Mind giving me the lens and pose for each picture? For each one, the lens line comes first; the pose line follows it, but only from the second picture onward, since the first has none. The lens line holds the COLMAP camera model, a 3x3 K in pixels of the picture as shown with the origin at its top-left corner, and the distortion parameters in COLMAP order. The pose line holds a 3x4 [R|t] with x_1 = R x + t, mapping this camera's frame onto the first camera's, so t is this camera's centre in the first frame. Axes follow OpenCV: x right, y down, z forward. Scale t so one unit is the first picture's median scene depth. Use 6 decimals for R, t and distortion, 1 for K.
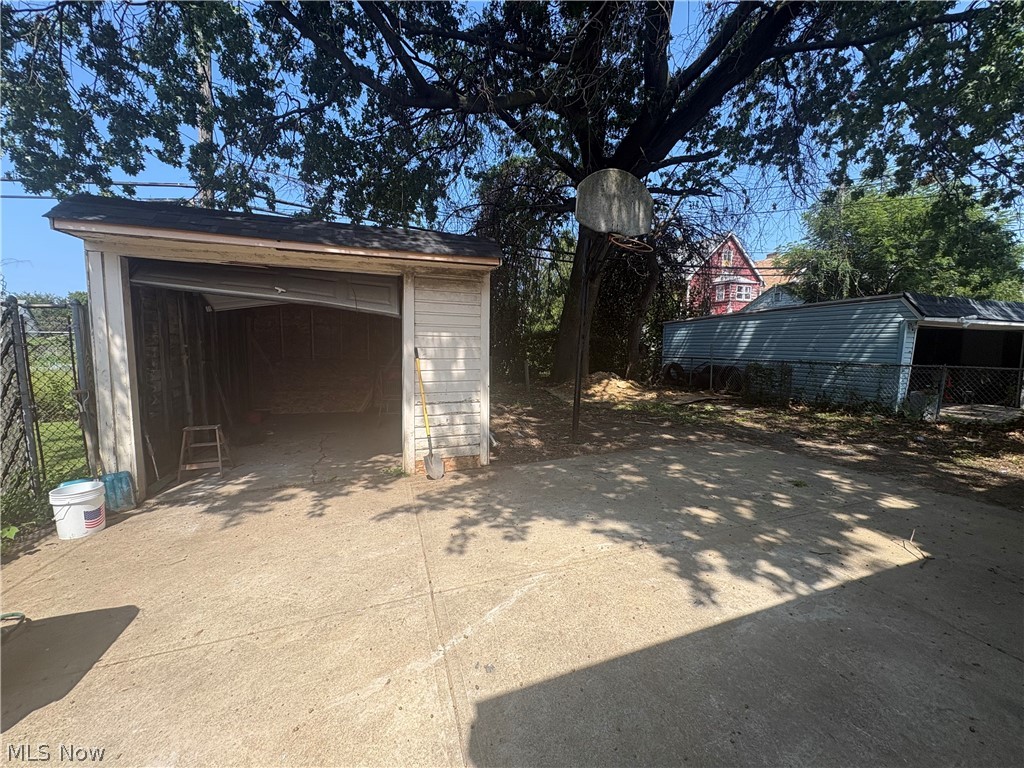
lens RADIAL K [[406.1, 0, 511.8], [0, 406.1, 386.1], [0, 0, 1]] dist [-0.000389, 0.000170]
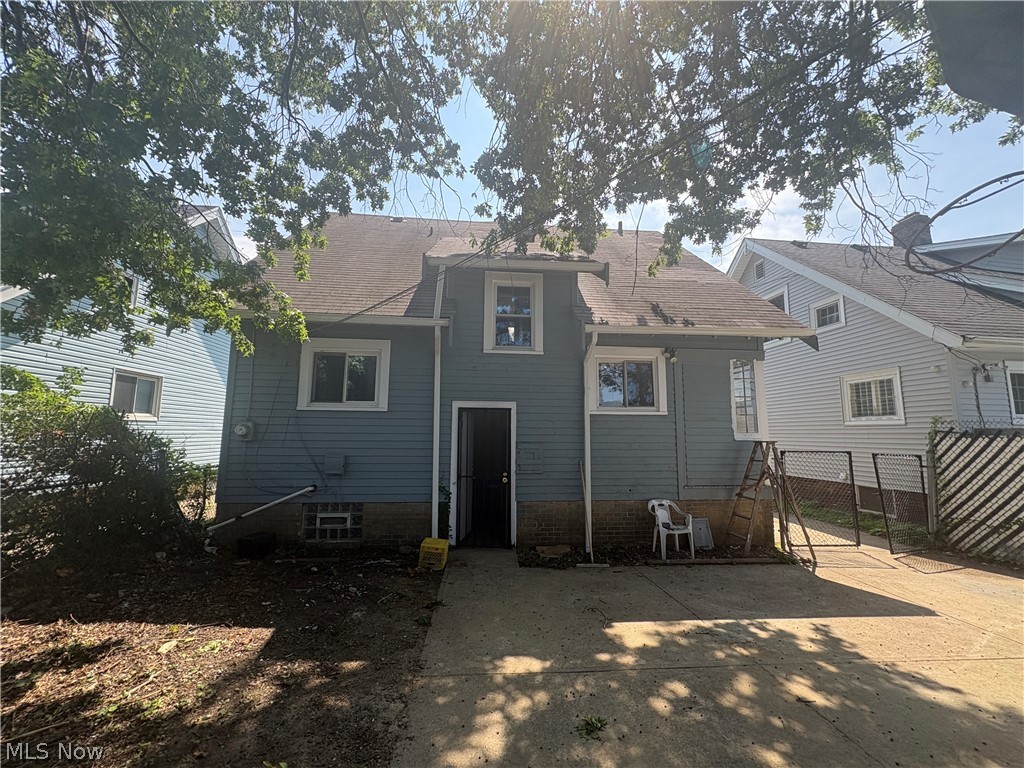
lens RADIAL K [[406.1, 0, 511.4], [0, 406.1, 384.8], [0, 0, 1]] dist [-0.000389, 0.000170]
pose [[-0.962366, 0.021406, 0.270912, 0.875443], [0.015423, 0.999588, -0.024197, -0.287305], [-0.271318, -0.019108, -0.962300, 2.112557]]
